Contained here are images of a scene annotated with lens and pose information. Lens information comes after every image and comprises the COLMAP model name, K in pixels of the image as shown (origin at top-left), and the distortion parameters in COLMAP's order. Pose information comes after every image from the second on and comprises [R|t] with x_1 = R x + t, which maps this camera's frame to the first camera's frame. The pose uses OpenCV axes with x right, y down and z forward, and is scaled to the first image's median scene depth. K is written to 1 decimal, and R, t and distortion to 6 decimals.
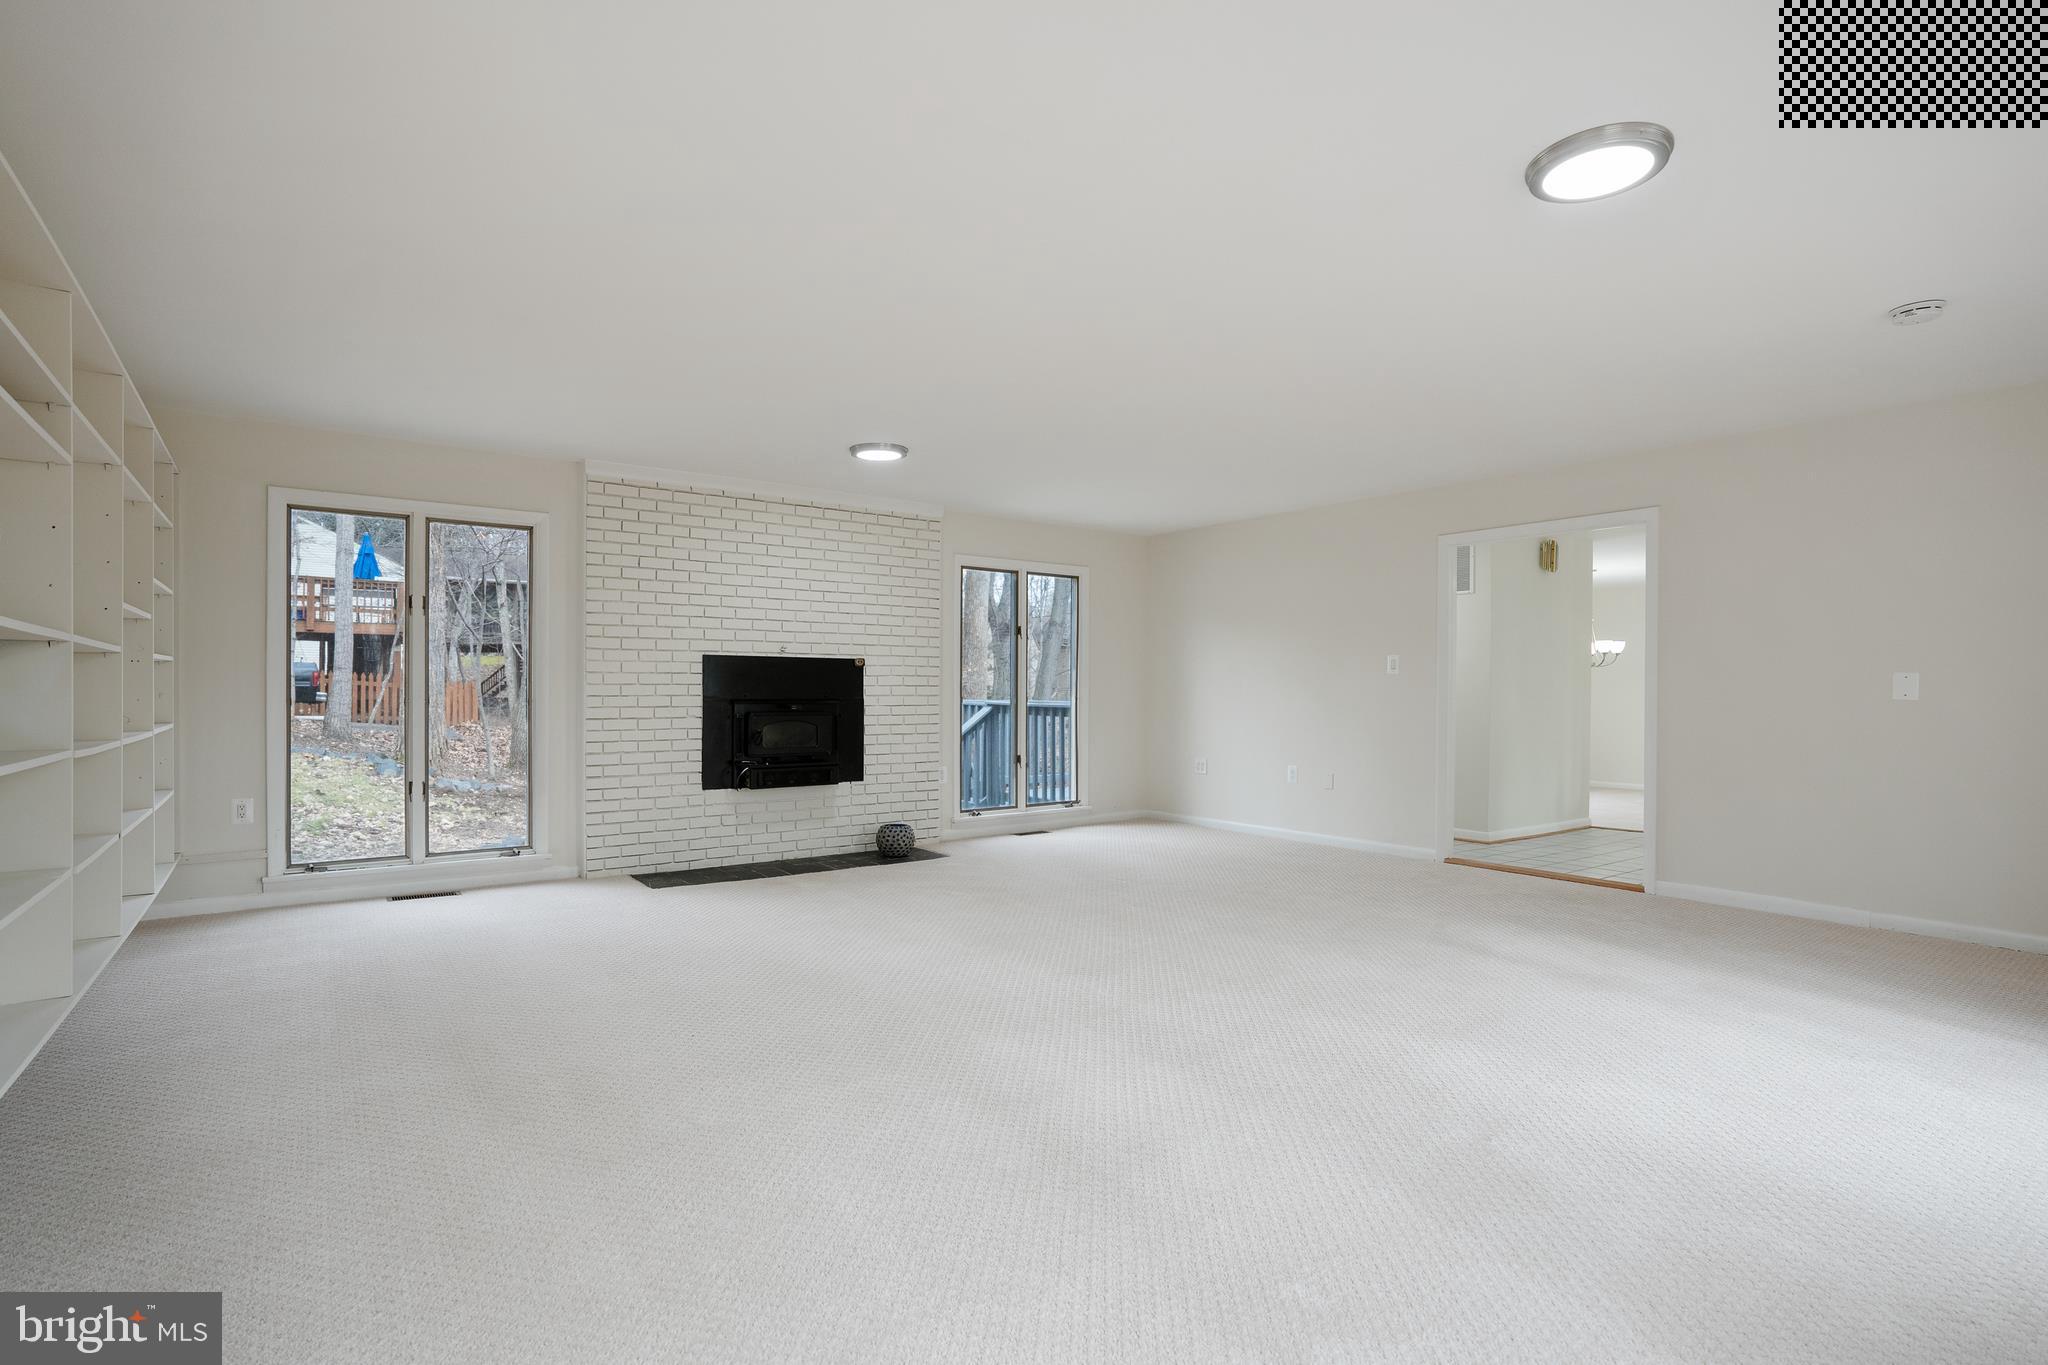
lens RADIAL K [[988.4, 0, 1030.3], [0, 988.4, 695.5], [0, 0, 1]] dist [-0.001990, 0.000046]
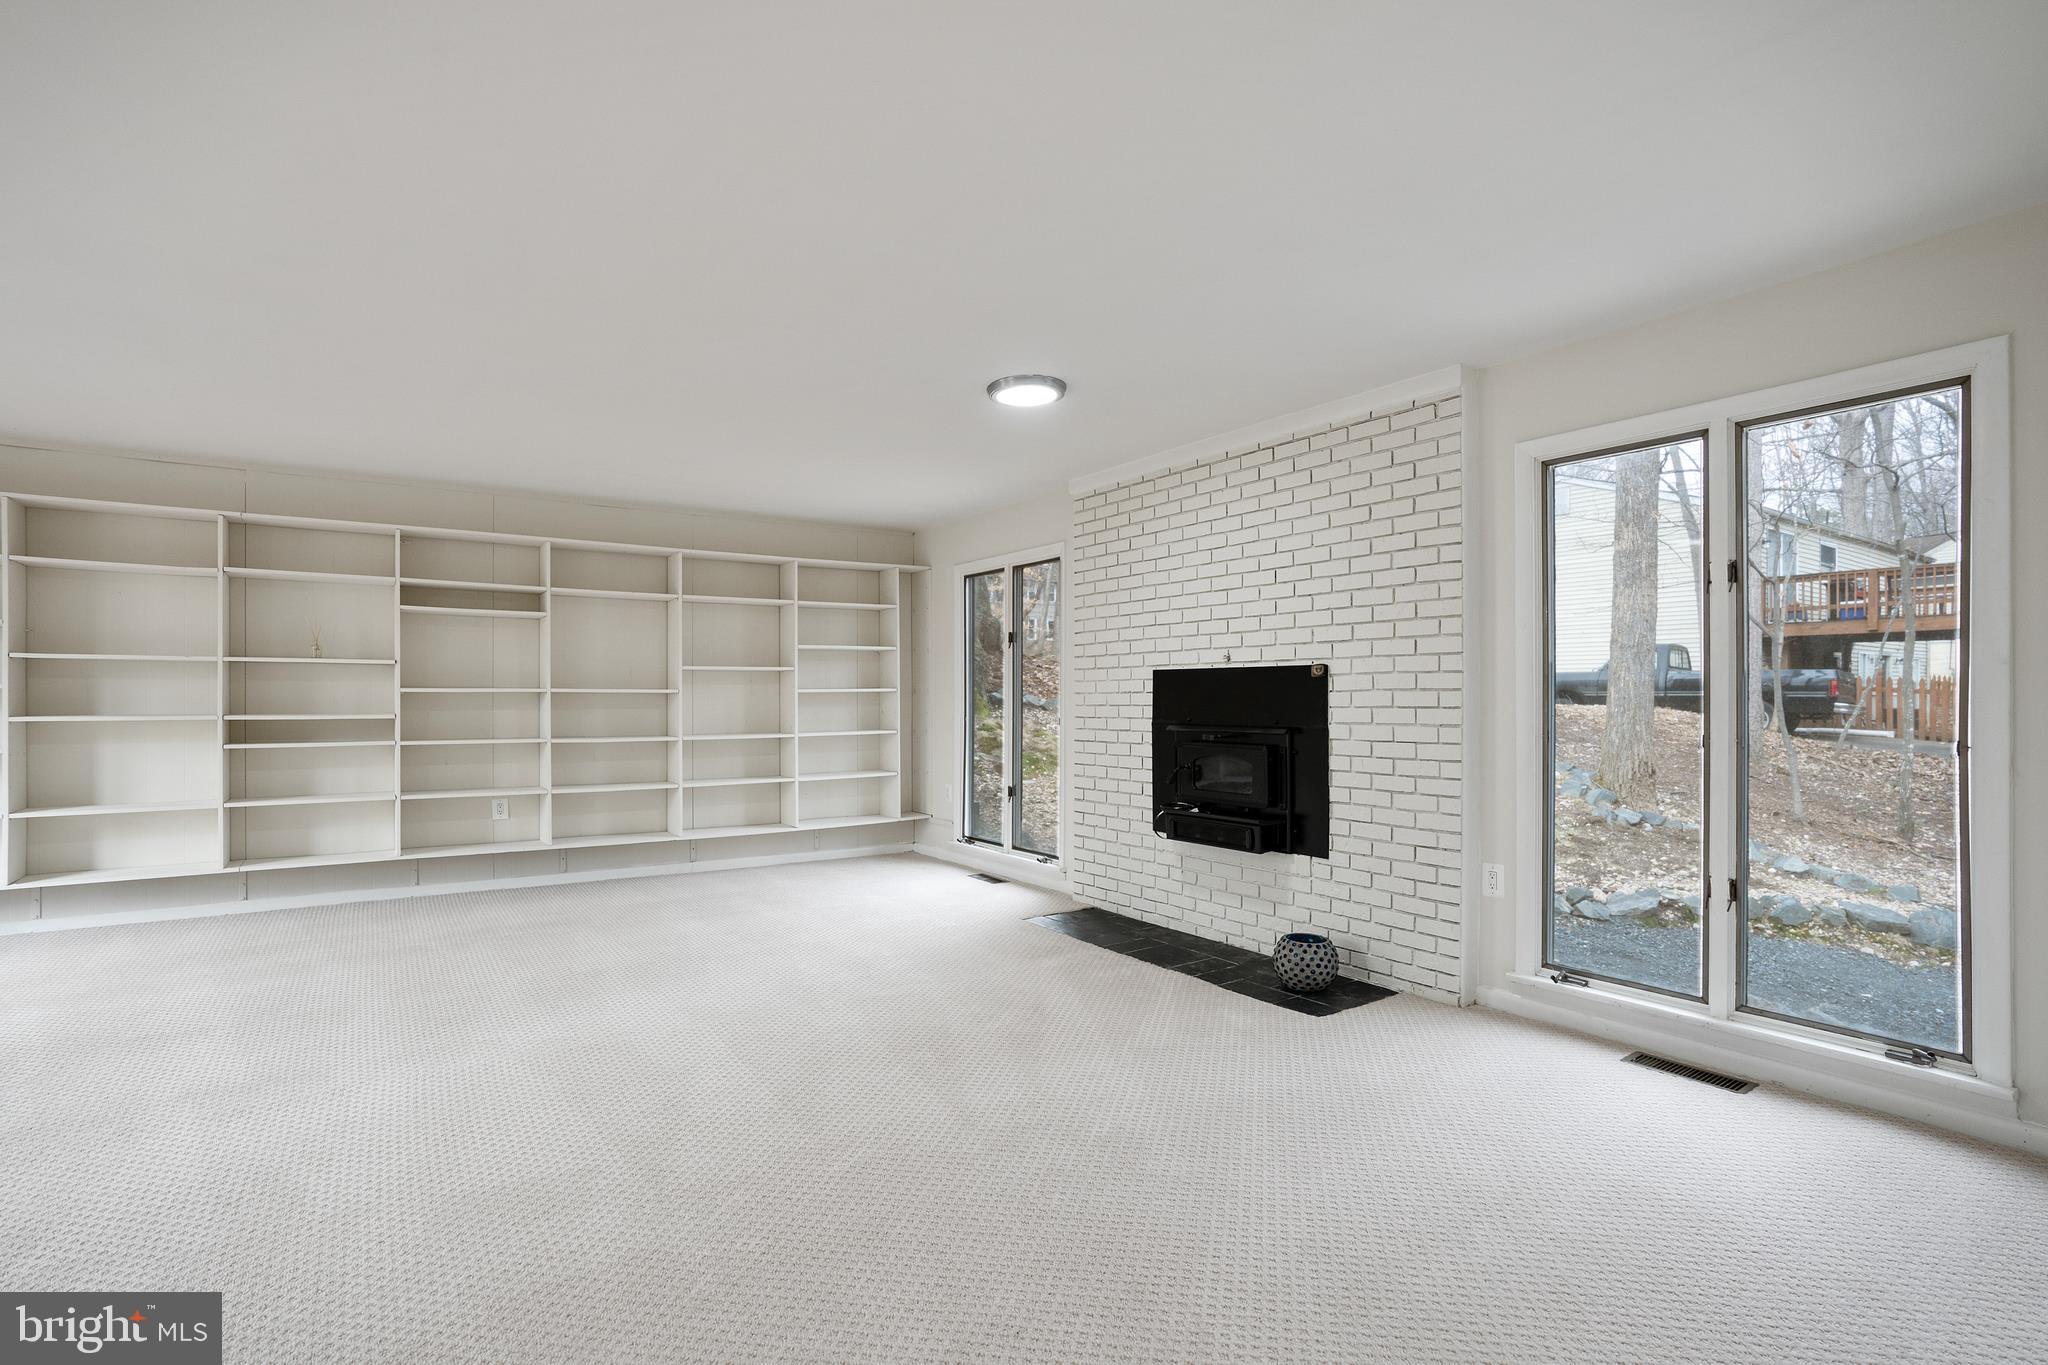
lens RADIAL K [[988.4, 0, 1030.3], [0, 988.4, 695.5], [0, 0, 1]] dist [-0.001990, 0.000046]
pose [[-0.030231, -0.003988, -0.999535, 0.486468], [-0.001690, 0.999991, -0.003938, -0.015281], [0.999541, 0.001570, -0.030238, 0.871347]]
